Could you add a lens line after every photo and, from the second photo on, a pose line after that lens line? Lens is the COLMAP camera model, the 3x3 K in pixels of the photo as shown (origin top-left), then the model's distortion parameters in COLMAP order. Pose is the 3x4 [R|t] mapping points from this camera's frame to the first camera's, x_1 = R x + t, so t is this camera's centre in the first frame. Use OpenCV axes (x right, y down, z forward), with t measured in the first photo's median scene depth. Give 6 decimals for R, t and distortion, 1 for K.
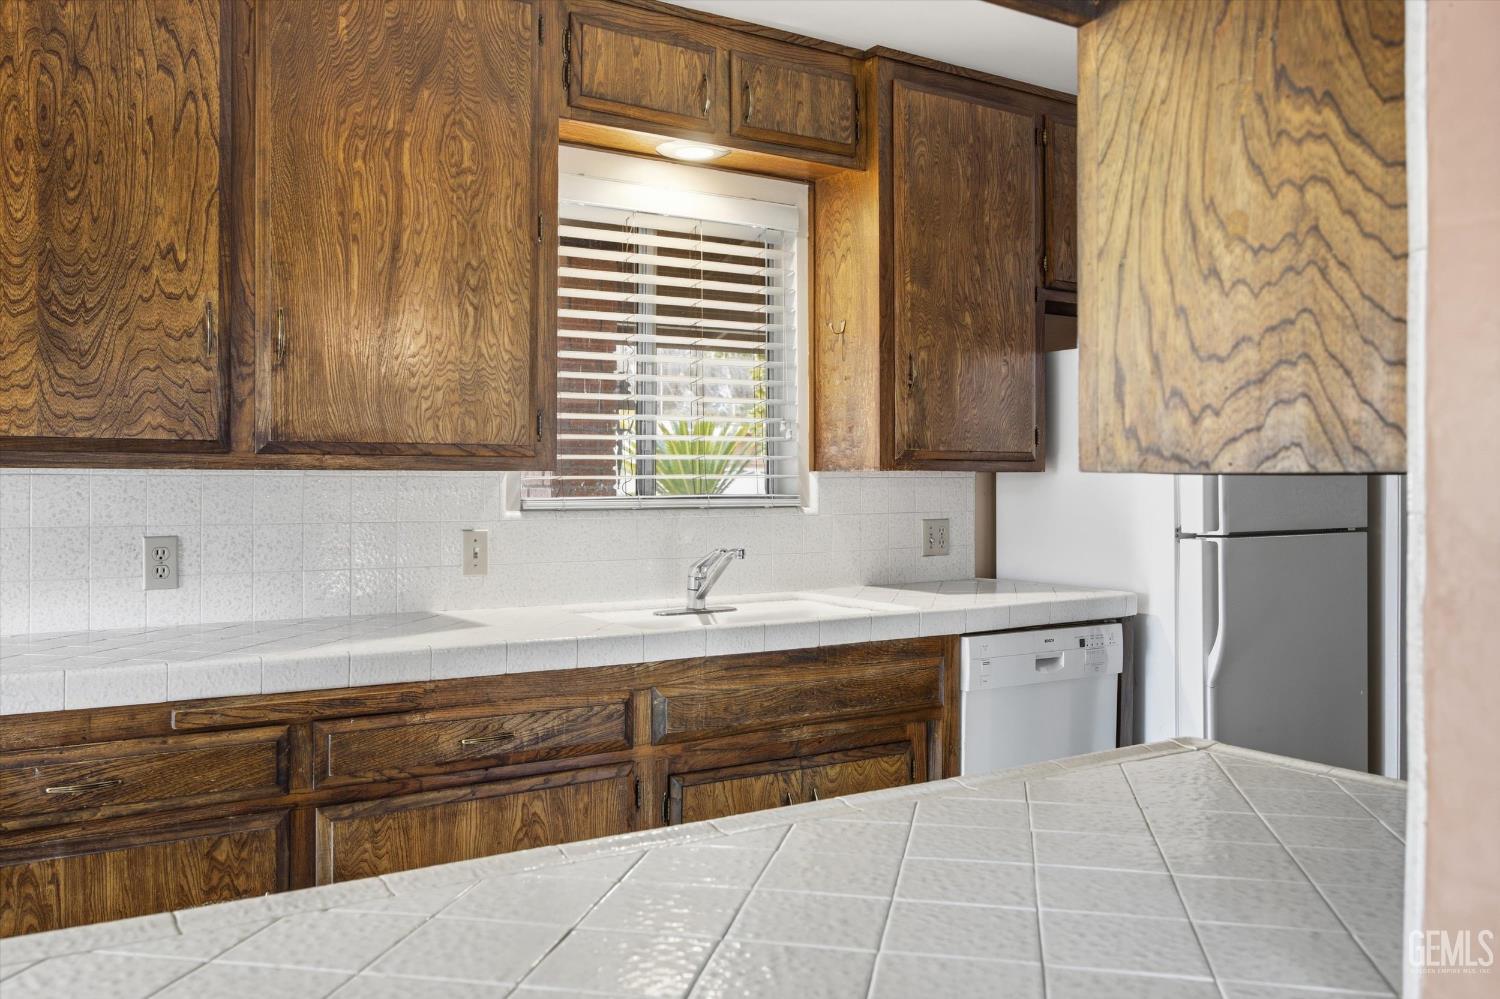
lens RADIAL K [[1218.2, 0, 749.1], [0, 1218.2, 468.8], [0, 0, 1]] dist [-0.002242, 0.000253]
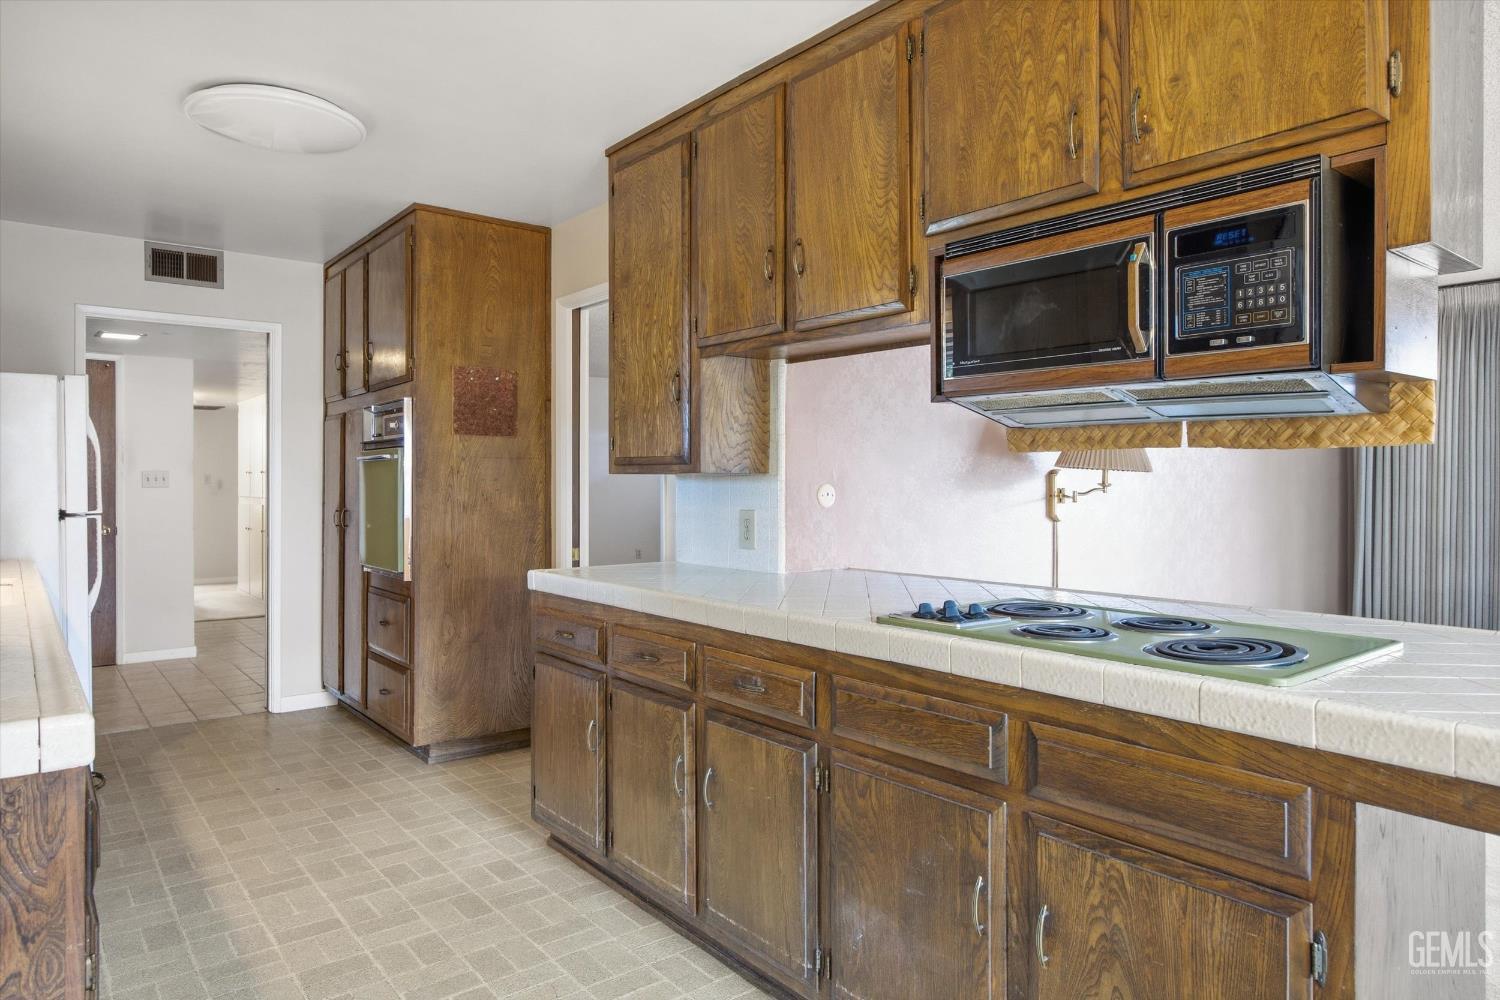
lens RADIAL K [[927.6, 0, 756.0], [0, 927.6, 471.2], [0, 0, 1]] dist [-0.033585, 0.022887]
pose [[-0.113286, 0.007196, 0.993536, -0.843769], [-0.008979, 0.999926, -0.008266, 0.006456], [-0.993522, -0.009858, -0.113213, 0.365580]]
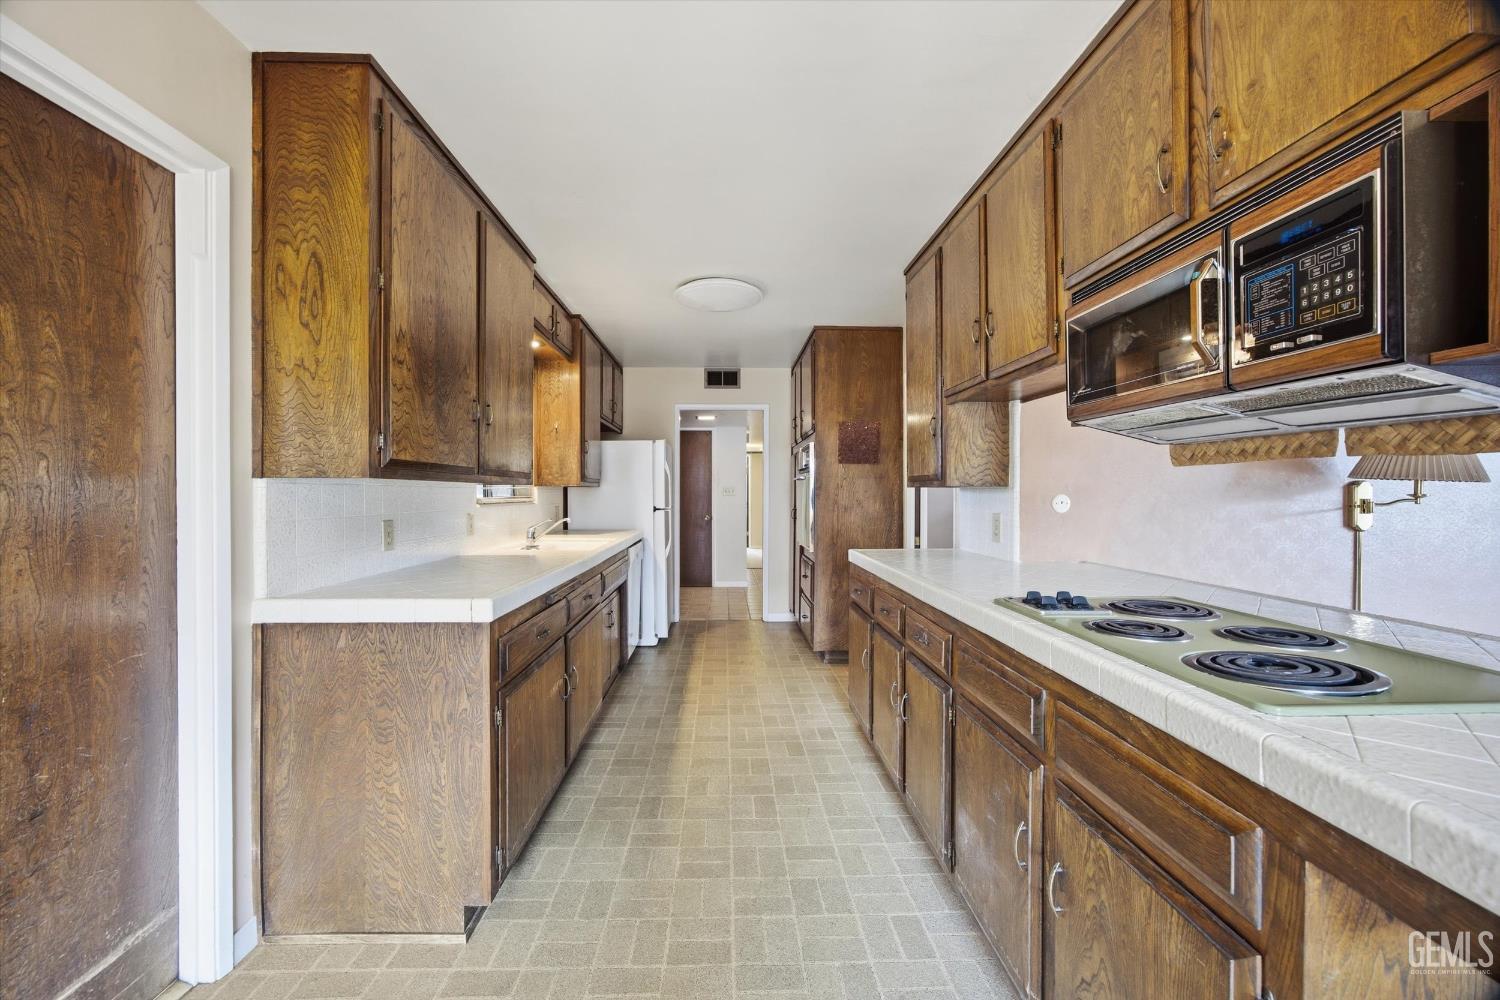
lens RADIAL K [[587.4, 0, 744.0], [0, 587.4, 488.5], [0, 0, 1]] dist [-0.026997, 0.006761]
pose [[0.514125, 0.002677, 0.857711, -0.772391], [-0.005778, 0.999983, 0.000343, 0.005455], [-0.857696, -0.005132, 0.514132, 0.135537]]
